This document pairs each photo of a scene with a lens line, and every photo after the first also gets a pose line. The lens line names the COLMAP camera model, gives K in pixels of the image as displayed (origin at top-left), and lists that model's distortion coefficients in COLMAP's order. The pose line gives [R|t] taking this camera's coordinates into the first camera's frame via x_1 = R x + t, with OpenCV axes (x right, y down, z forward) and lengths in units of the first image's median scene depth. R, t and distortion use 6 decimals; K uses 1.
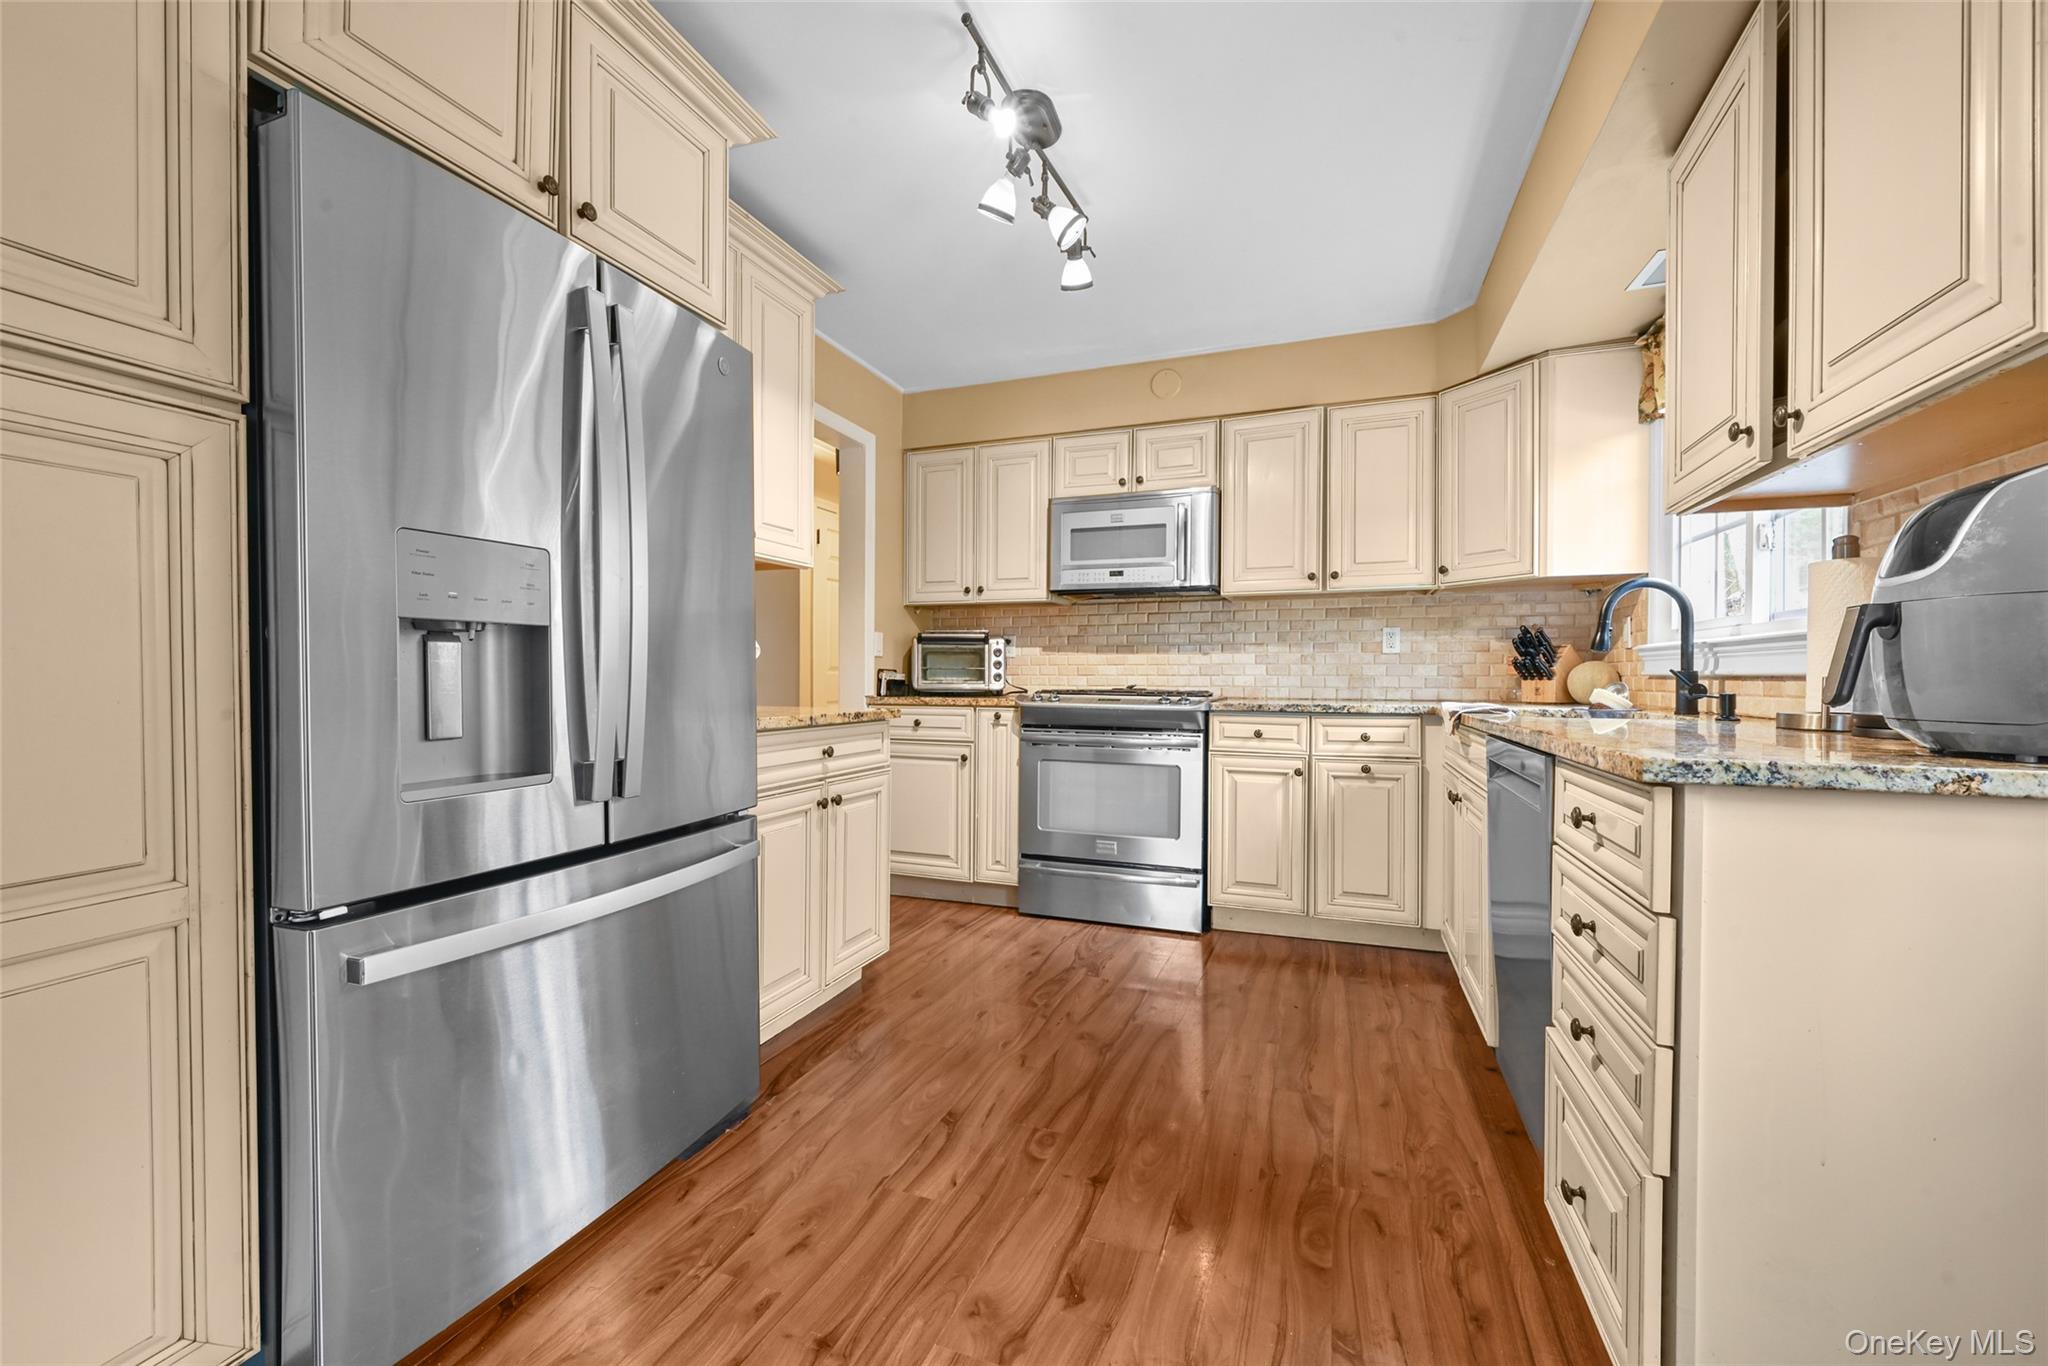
lens RADIAL K [[800.5, 0, 1024.9], [0, 800.5, 684.3], [0, 0, 1]] dist [0.001602, 0.000124]
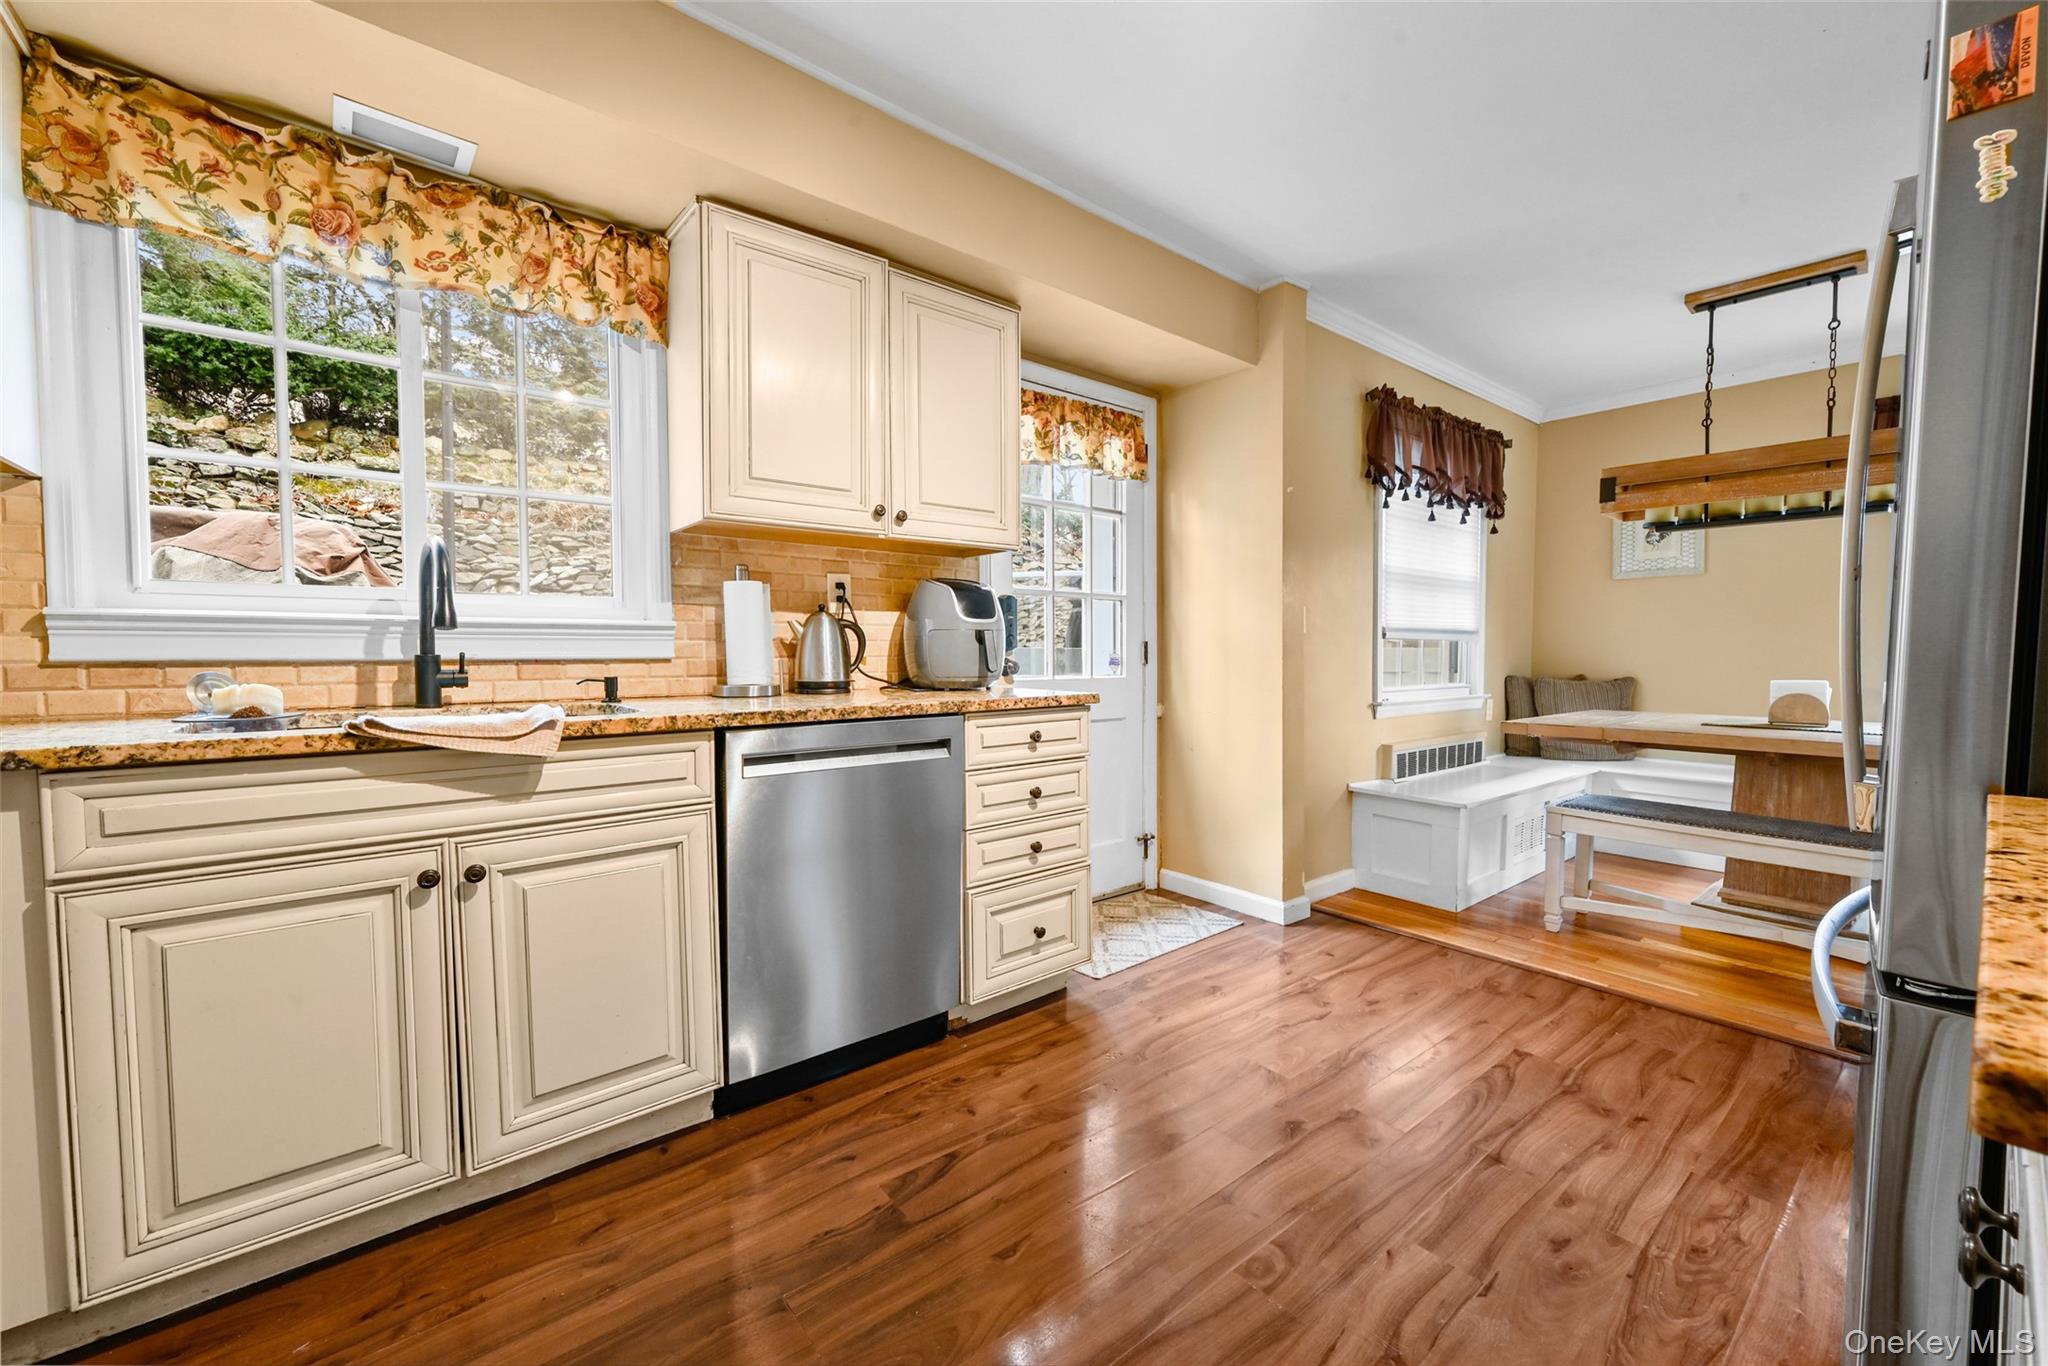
lens RADIAL K [[800.5, 0, 1022.5], [0, 800.5, 684.2], [0, 0, 1]] dist [0.001602, 0.000124]
pose [[-0.863618, -0.025289, 0.503512, -0.161748], [0.002255, 0.998537, 0.054020, -0.043963], [-0.504141, 0.047788, -0.862298, 1.864670]]
